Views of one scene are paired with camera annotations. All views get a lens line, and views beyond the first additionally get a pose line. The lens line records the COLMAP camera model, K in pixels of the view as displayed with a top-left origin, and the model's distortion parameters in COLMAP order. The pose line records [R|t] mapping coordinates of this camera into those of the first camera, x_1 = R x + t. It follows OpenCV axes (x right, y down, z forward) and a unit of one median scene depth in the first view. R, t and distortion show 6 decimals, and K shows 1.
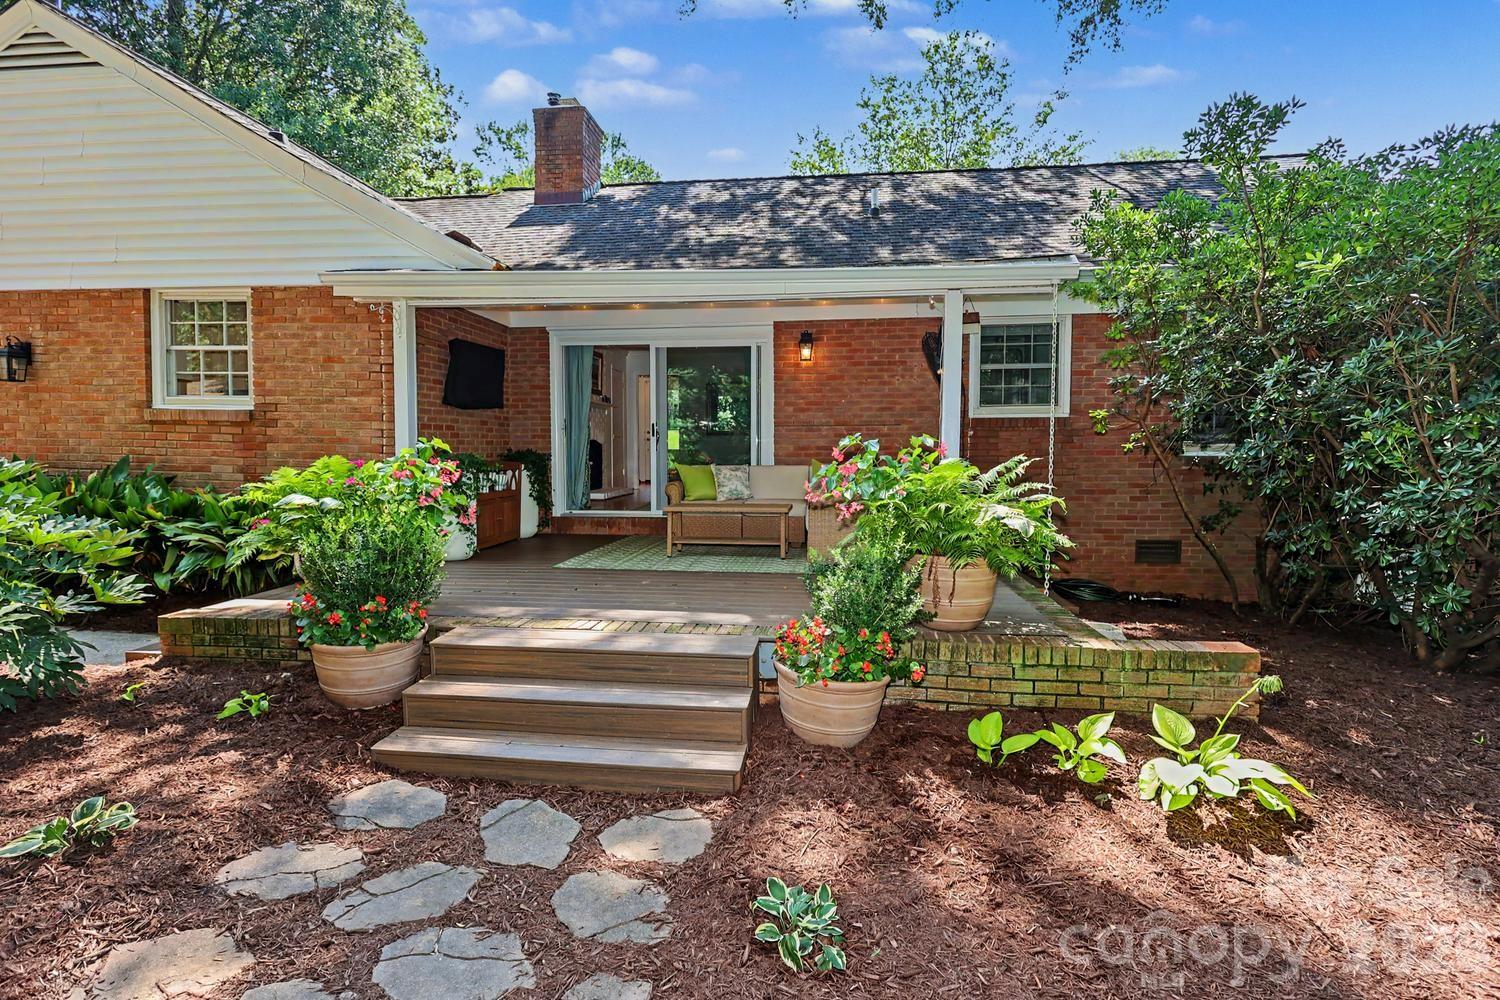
lens RADIAL K [[703.1, 0, 757.3], [0, 703.1, 484.9], [0, 0, 1]] dist [0.001285, 0.001095]
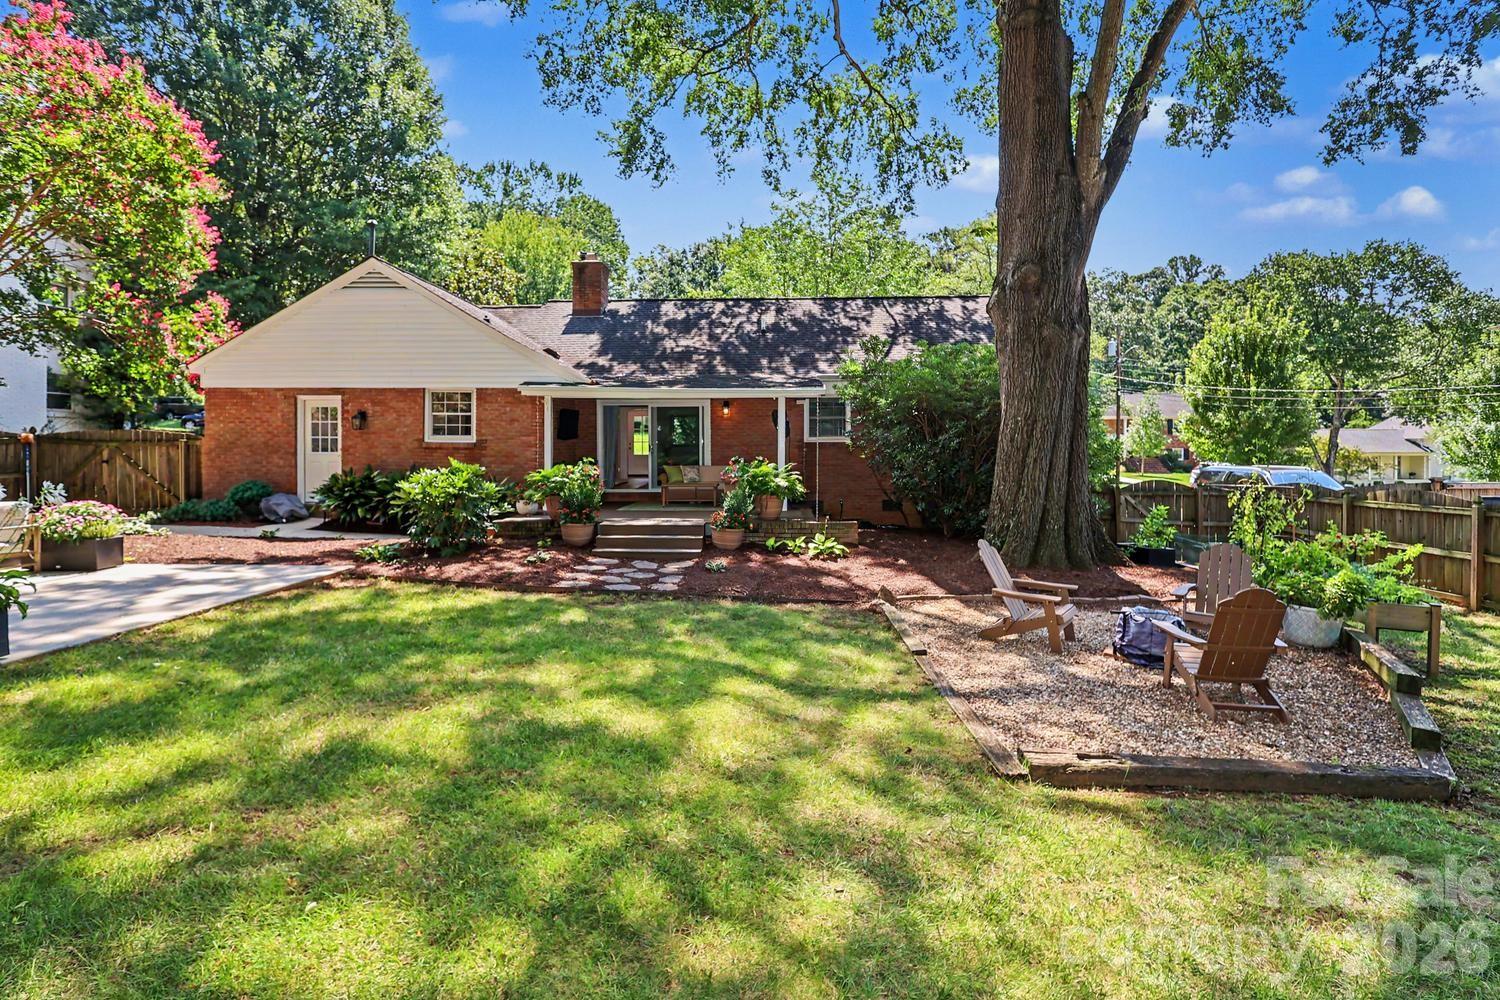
lens RADIAL K [[703.1, 0, 757.3], [0, 703.1, 484.9], [0, 0, 1]] dist [0.001285, 0.001095]
pose [[0.996512, -0.008647, 0.083002, -0.012253], [0.008330, 0.999957, 0.004159, 0.019627], [-0.083034, -0.003453, 0.996541, -0.988628]]
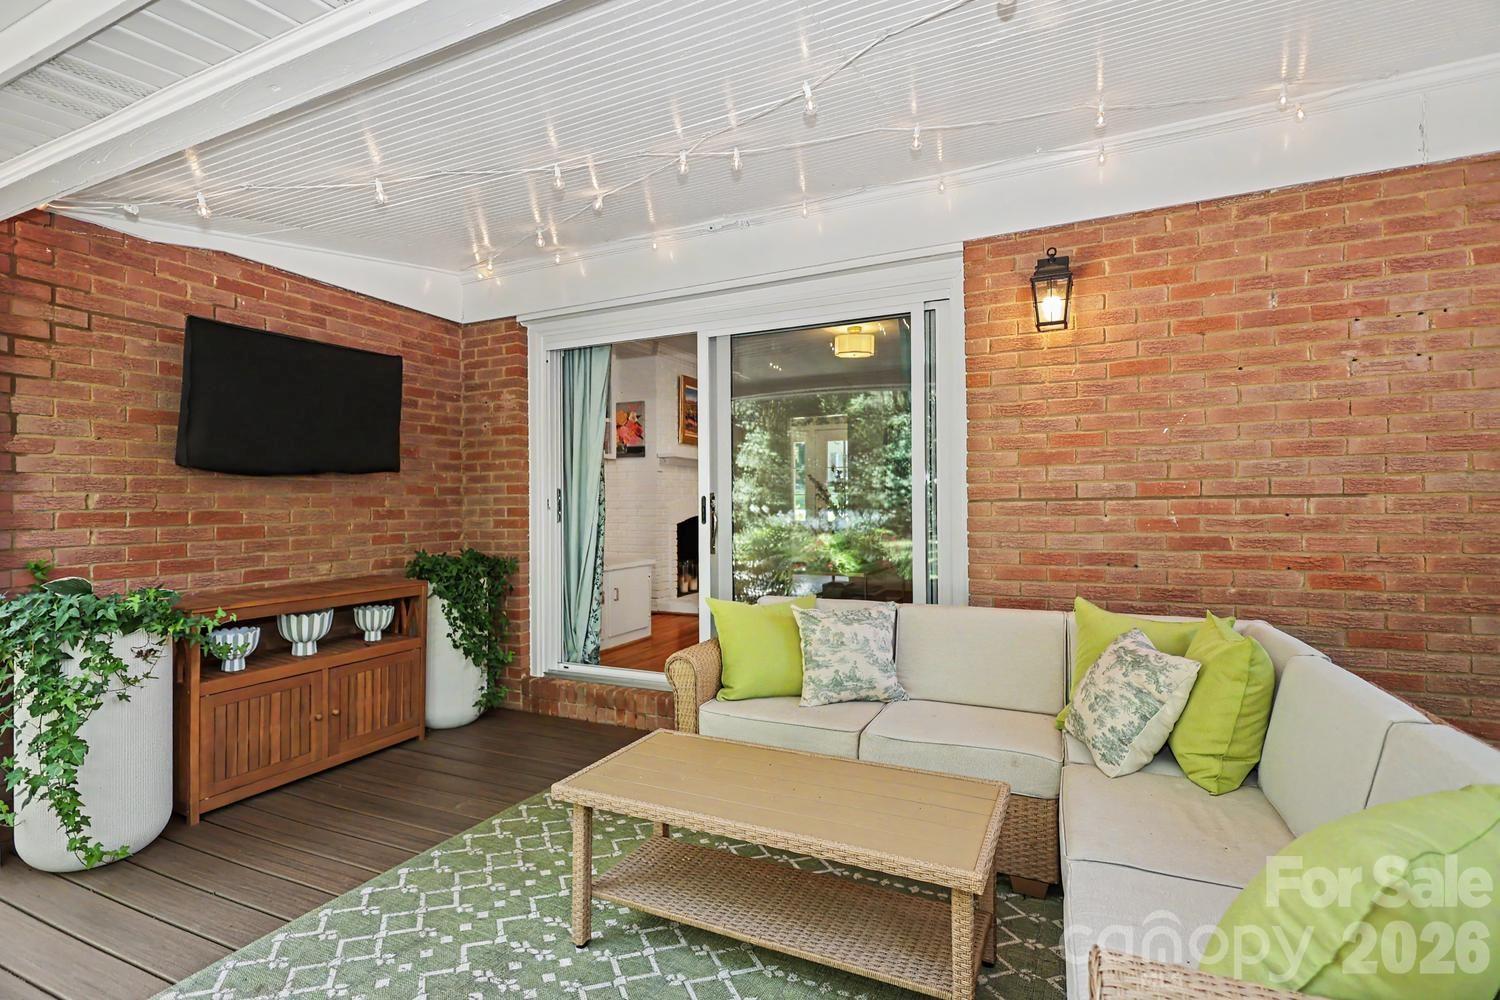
lens RADIAL K [[703.1, 0, 750.0], [0, 703.1, 500.0], [0, 0, 1]] dist [0.001359, 0.000309]
pose [[0.946197, -0.009525, -0.323450, 0.034527], [-0.010898, 0.998062, -0.061271, -0.056234], [0.323407, 0.061499, 0.944259, 0.560250]]
